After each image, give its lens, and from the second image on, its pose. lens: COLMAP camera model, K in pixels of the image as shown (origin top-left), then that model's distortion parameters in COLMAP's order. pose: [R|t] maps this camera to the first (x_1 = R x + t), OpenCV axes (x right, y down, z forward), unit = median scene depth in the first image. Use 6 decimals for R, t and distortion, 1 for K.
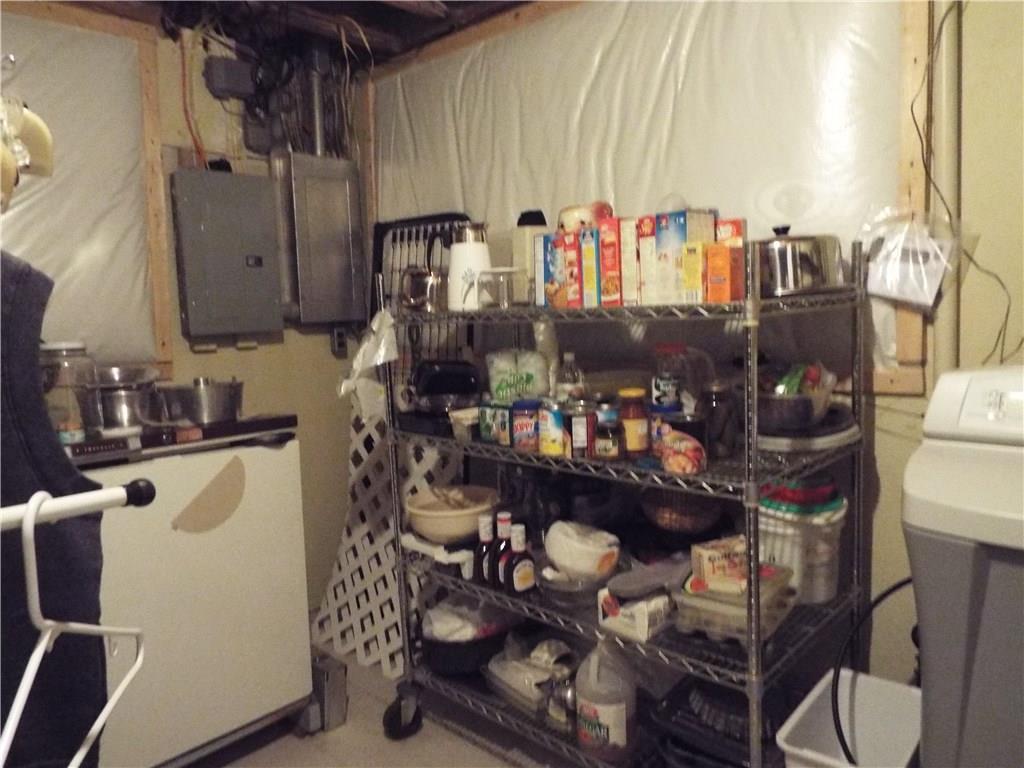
lens RADIAL K [[746.5, 0, 510.6], [0, 746.5, 393.5], [0, 0, 1]] dist [-0.011190, 0.002313]
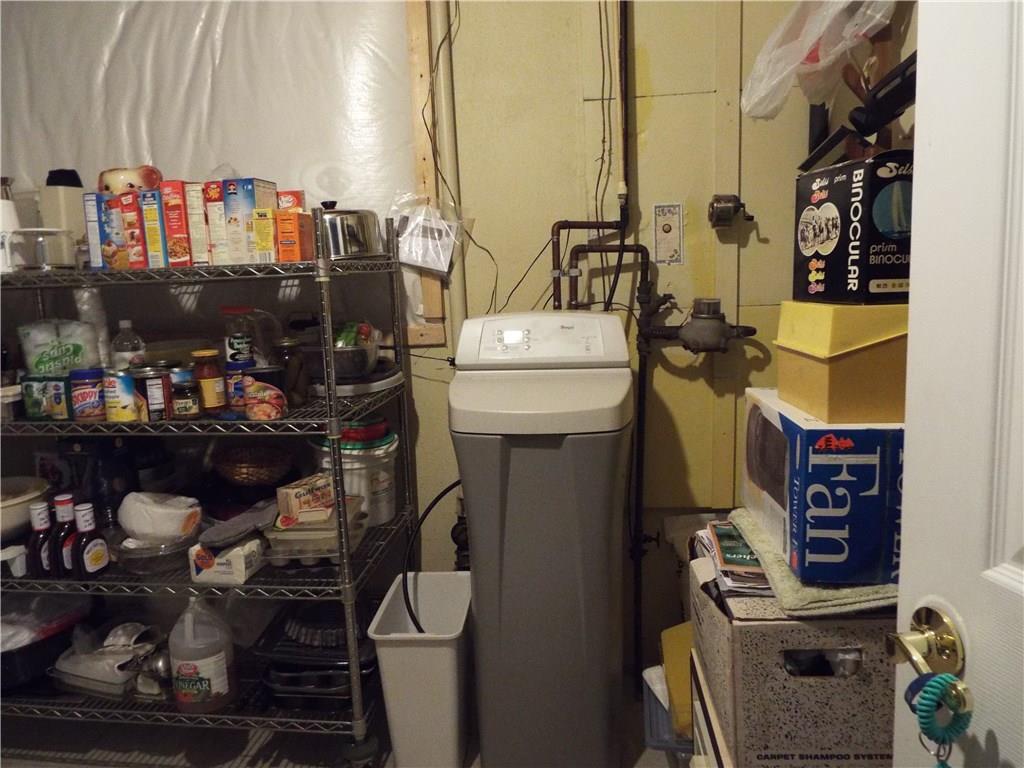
lens RADIAL K [[746.5, 0, 511.1], [0, 746.5, 392.8], [0, 0, 1]] dist [-0.011190, 0.002313]
pose [[0.800796, -0.079806, 0.593597, -0.115098], [0.074043, 0.996672, 0.034109, 0.049717], [-0.594343, 0.016637, 0.804040, -0.083064]]
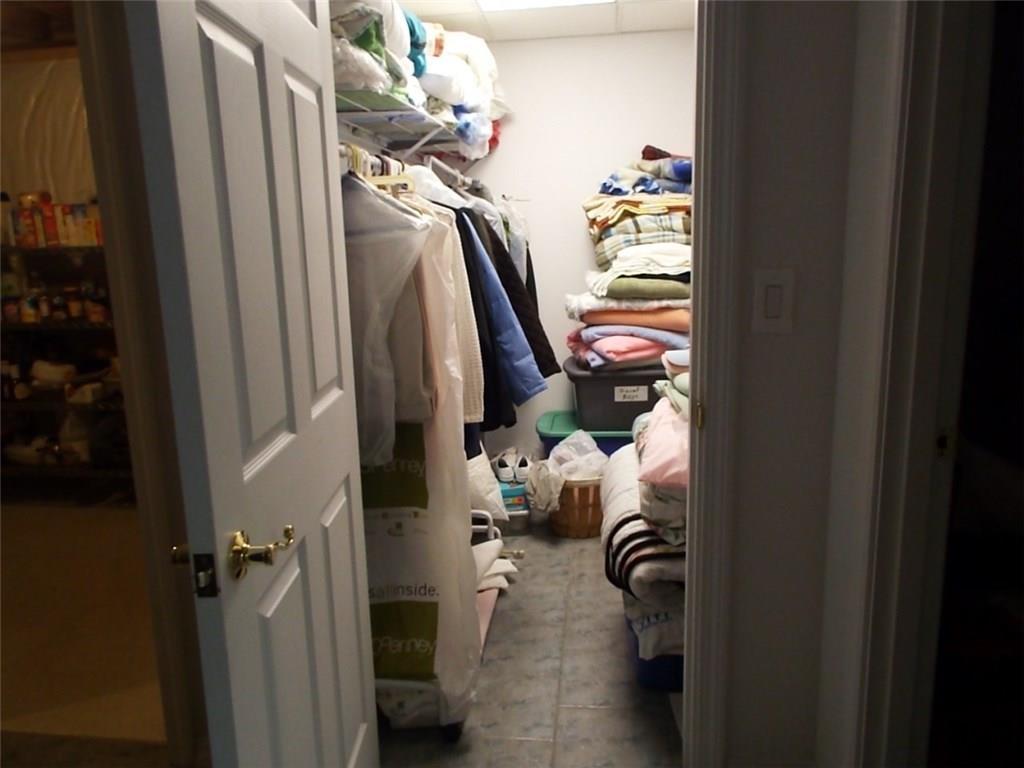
lens RADIAL K [[746.5, 0, 512.1], [0, 746.5, 390.1], [0, 0, 1]] dist [-0.011190, 0.002313]
pose [[0.804223, -0.111324, 0.583808, -0.088745], [0.067031, 0.993023, 0.097017, 0.157748], [-0.590535, -0.038890, 0.806074, -1.381614]]
